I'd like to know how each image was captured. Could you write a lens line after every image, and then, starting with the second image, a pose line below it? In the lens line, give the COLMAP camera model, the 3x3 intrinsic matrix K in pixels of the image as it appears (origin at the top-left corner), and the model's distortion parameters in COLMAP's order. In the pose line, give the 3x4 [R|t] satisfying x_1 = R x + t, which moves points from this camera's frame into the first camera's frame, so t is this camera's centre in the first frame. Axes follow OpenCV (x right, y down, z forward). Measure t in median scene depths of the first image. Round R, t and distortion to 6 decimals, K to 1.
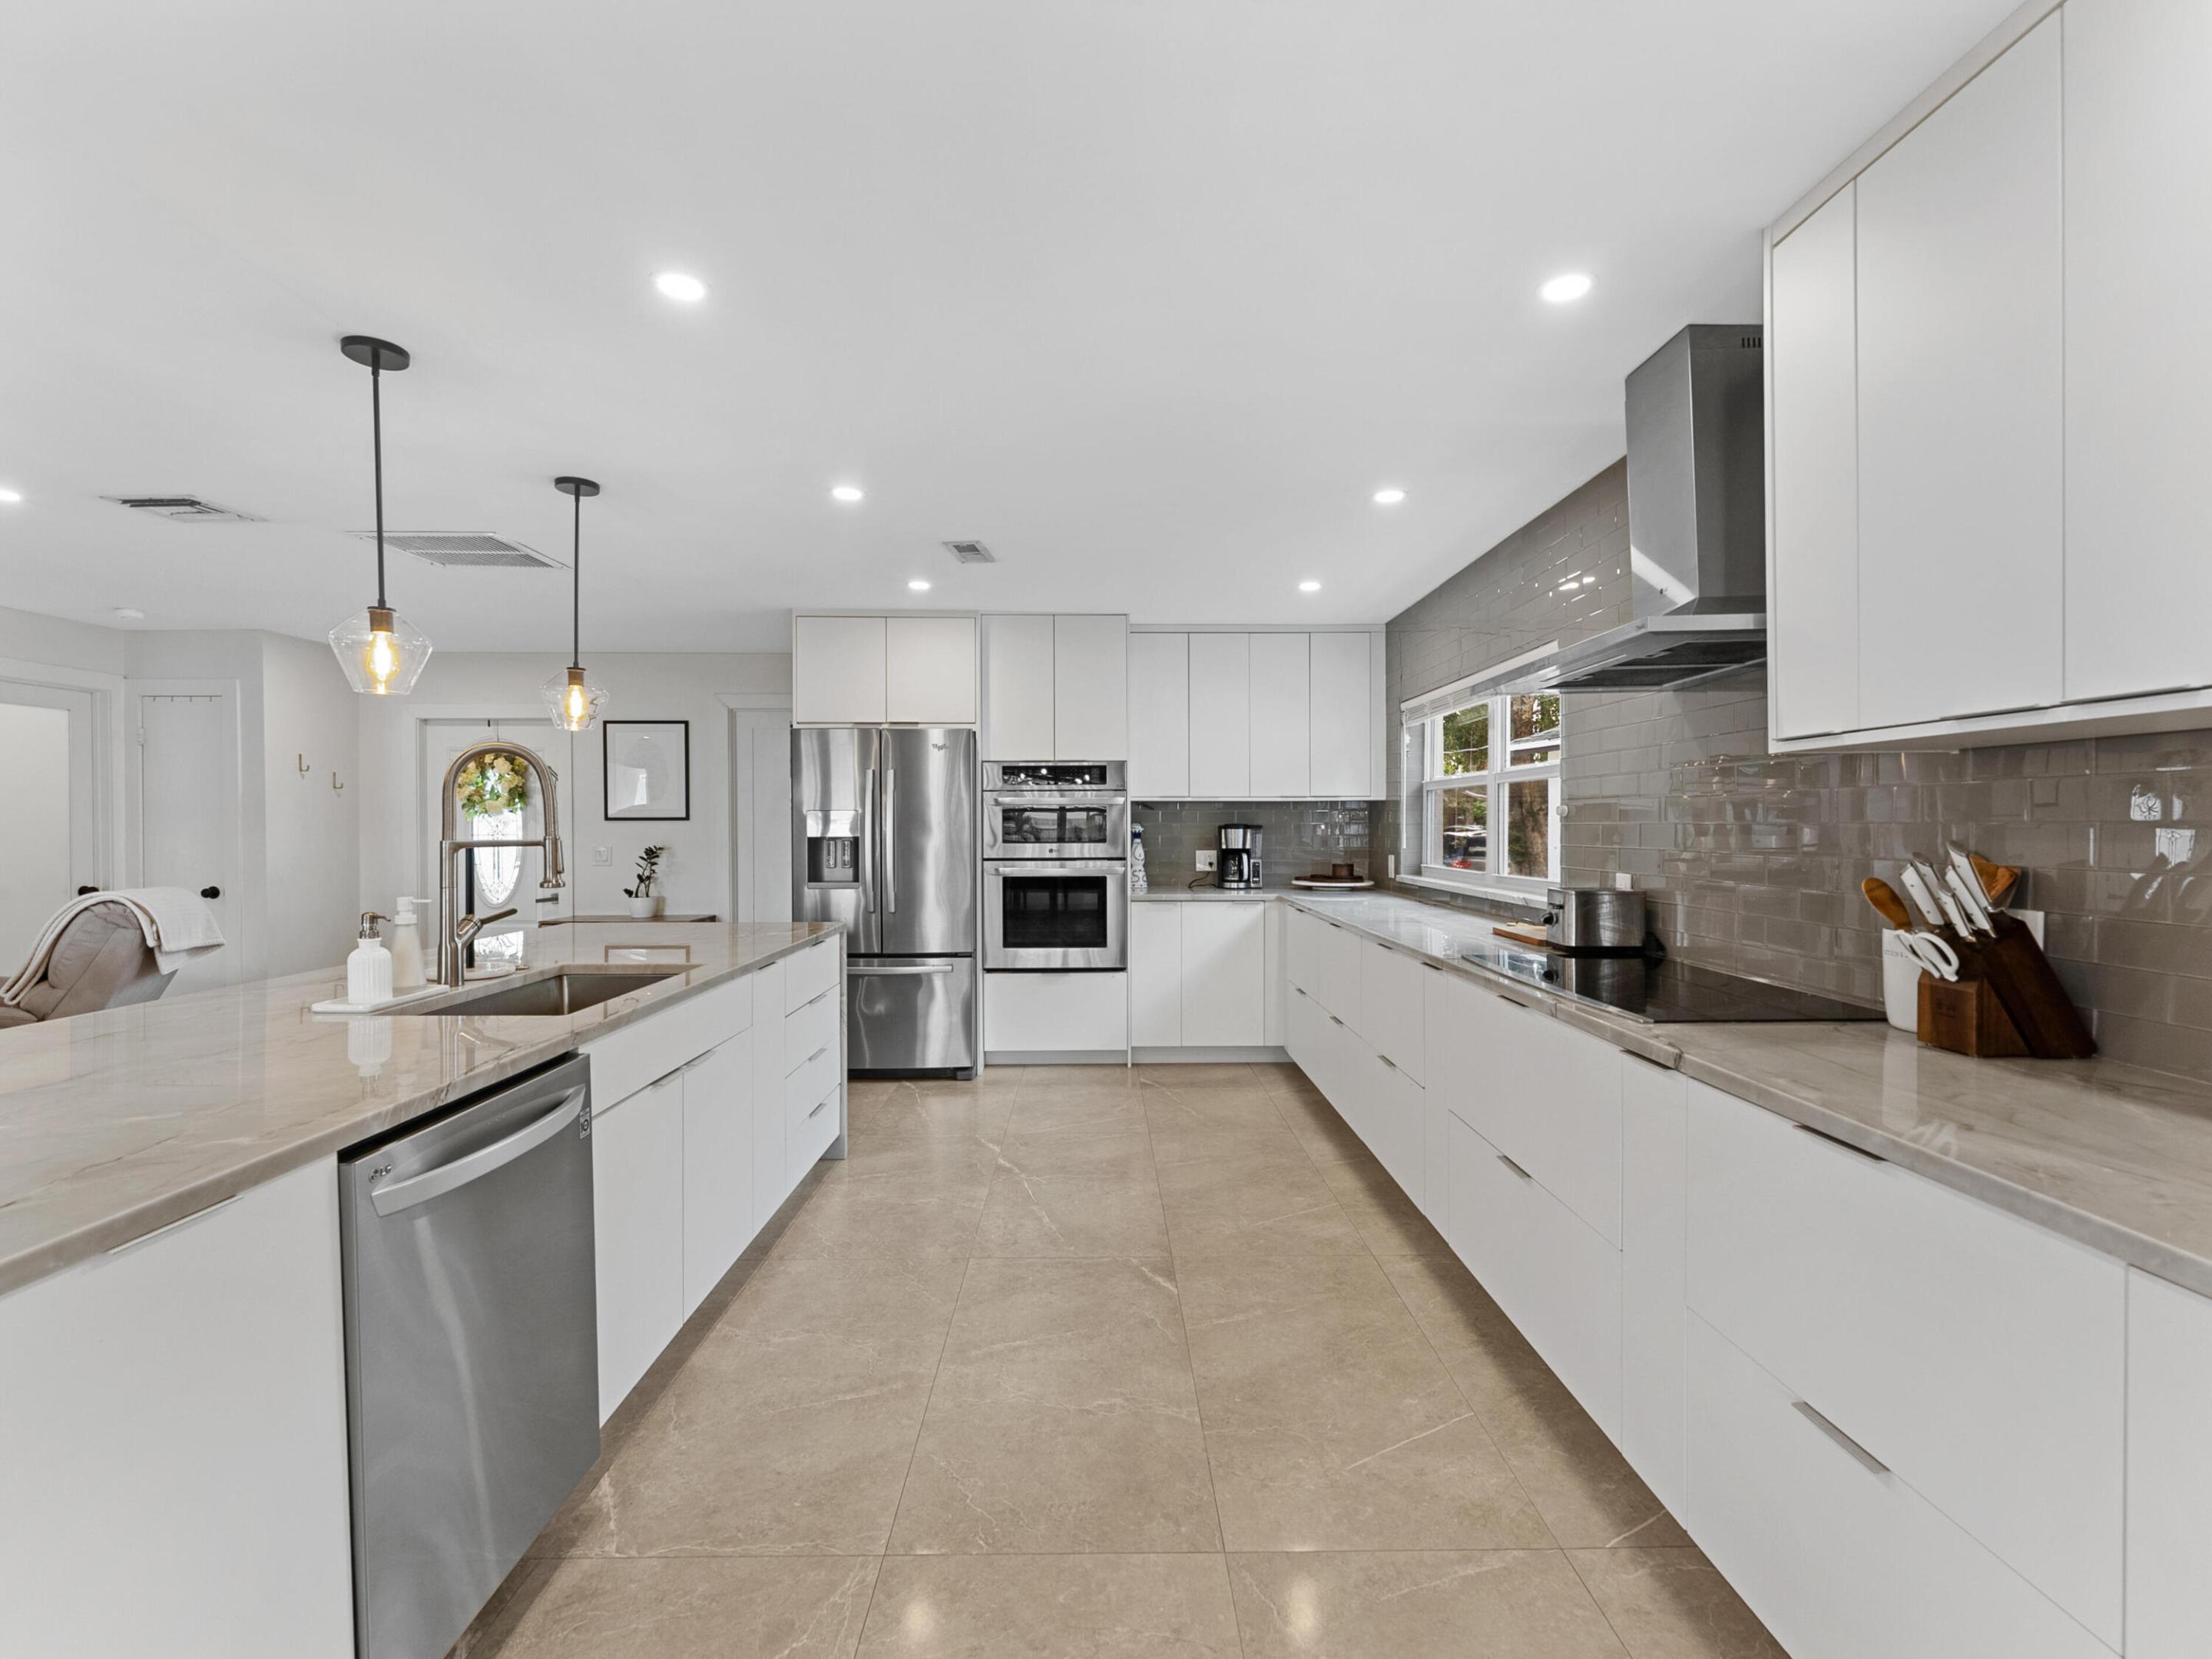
lens RADIAL K [[1000.8, 0, 1108.9], [0, 1000.8, 831.6], [0, 0, 1]] dist [-0.000100, -0.000914]
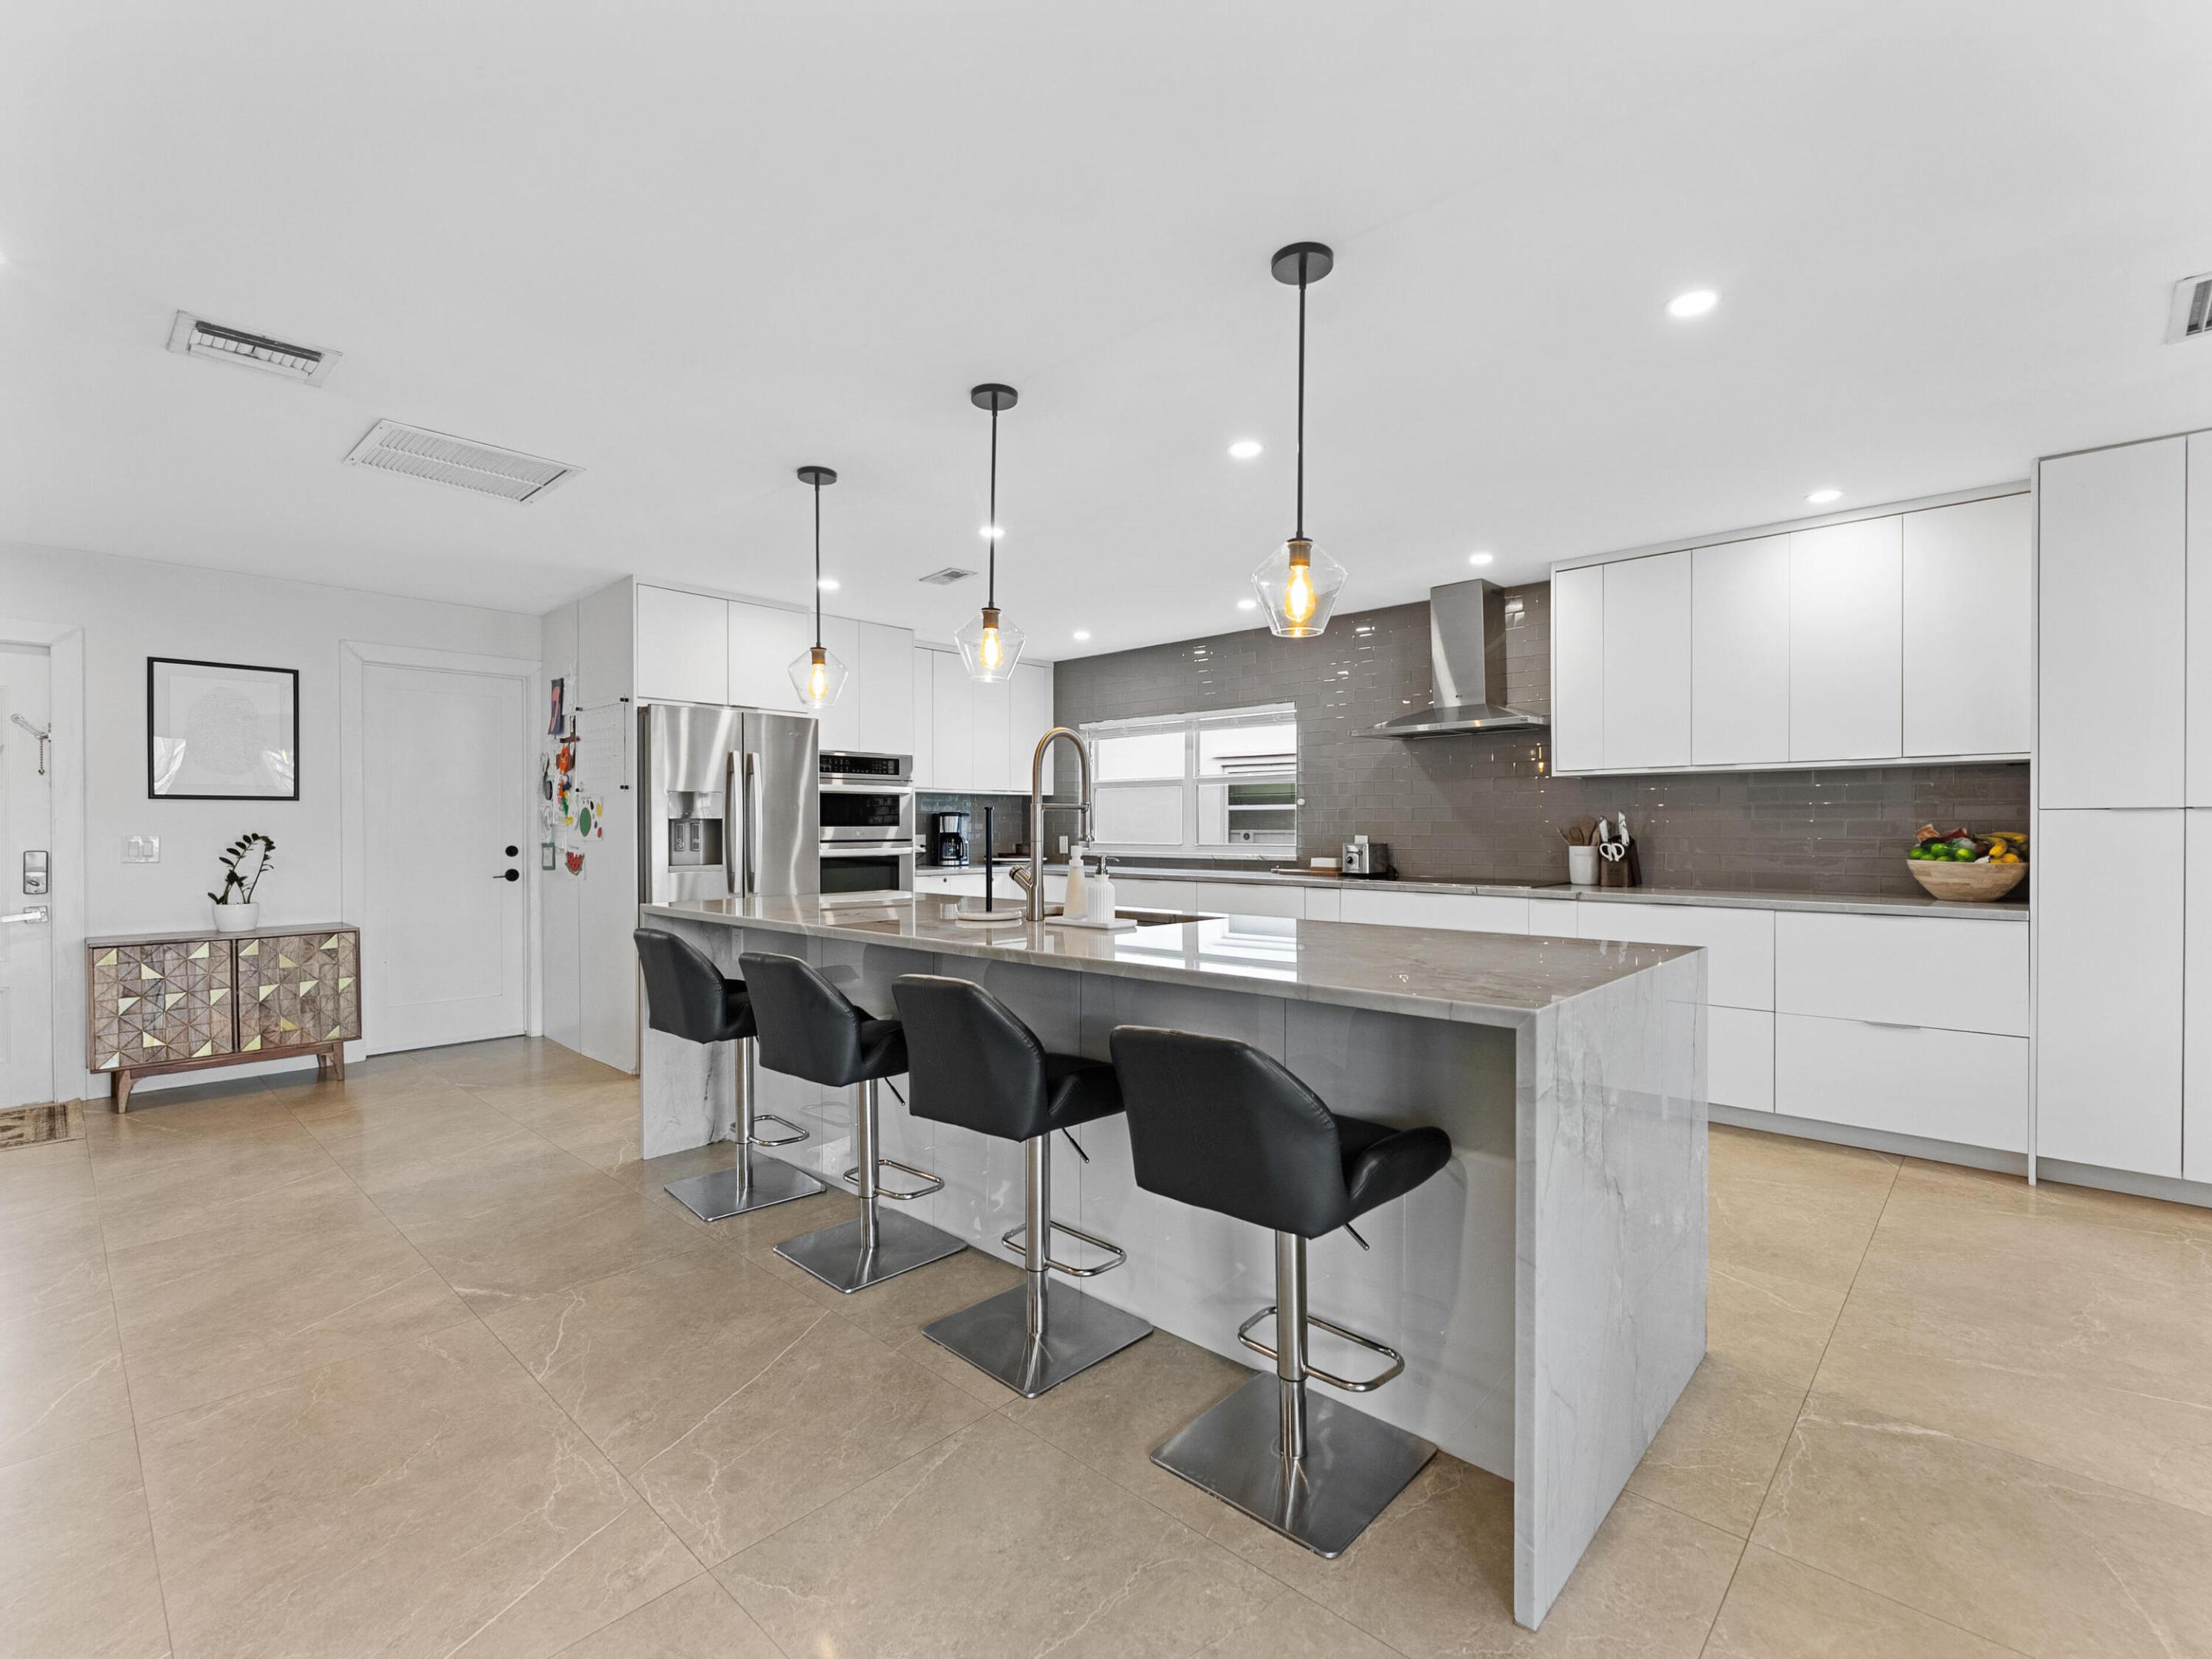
lens RADIAL K [[1004.7, 0, 1106.3], [0, 1004.7, 836.1], [0, 0, 1]] dist [-0.002317, 0.000110]
pose [[0.691000, -0.004953, 0.722838, -0.637975], [0.004813, 0.999986, 0.002252, 0.019772], [-0.722839, 0.001923, 0.691014, 0.029405]]
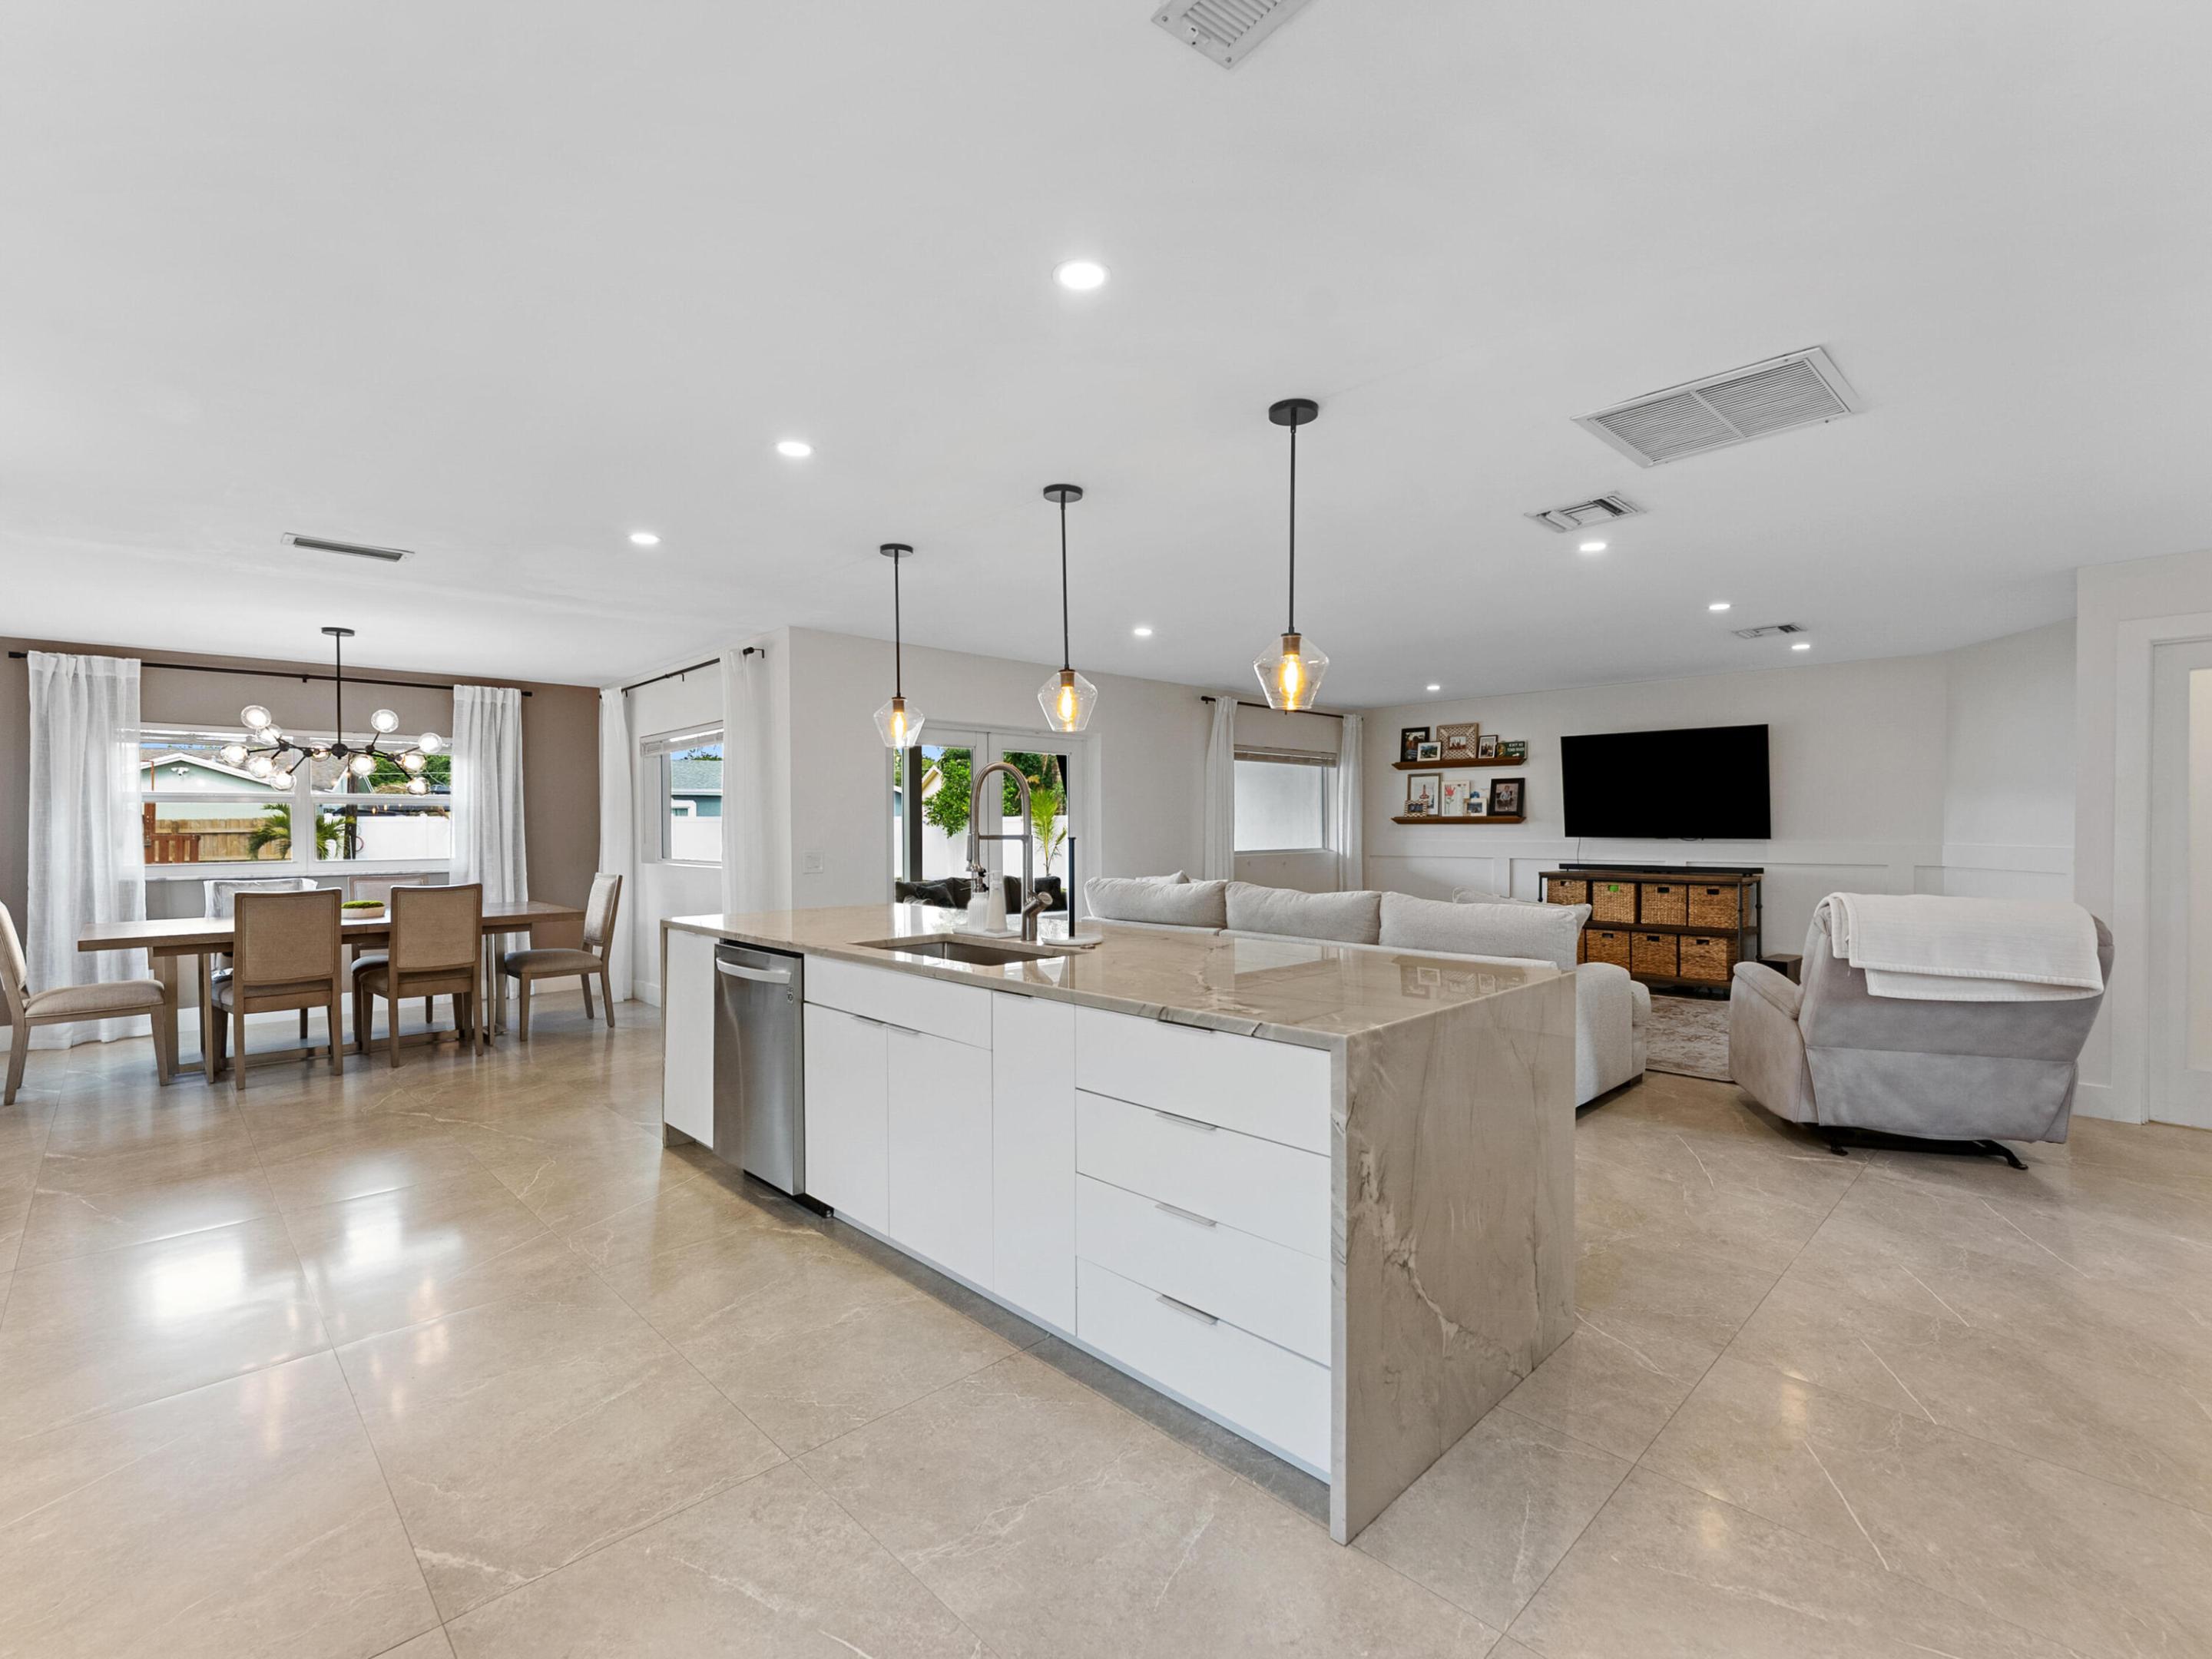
lens RADIAL K [[1004.7, 0, 1106.3], [0, 1004.7, 836.1], [0, 0, 1]] dist [-0.002317, 0.000110]
pose [[-0.726676, 0.012056, -0.686875, 0.092057], [-0.000952, 0.999827, 0.018556, -0.006321], [0.686980, 0.014138, -0.726539, 0.889504]]
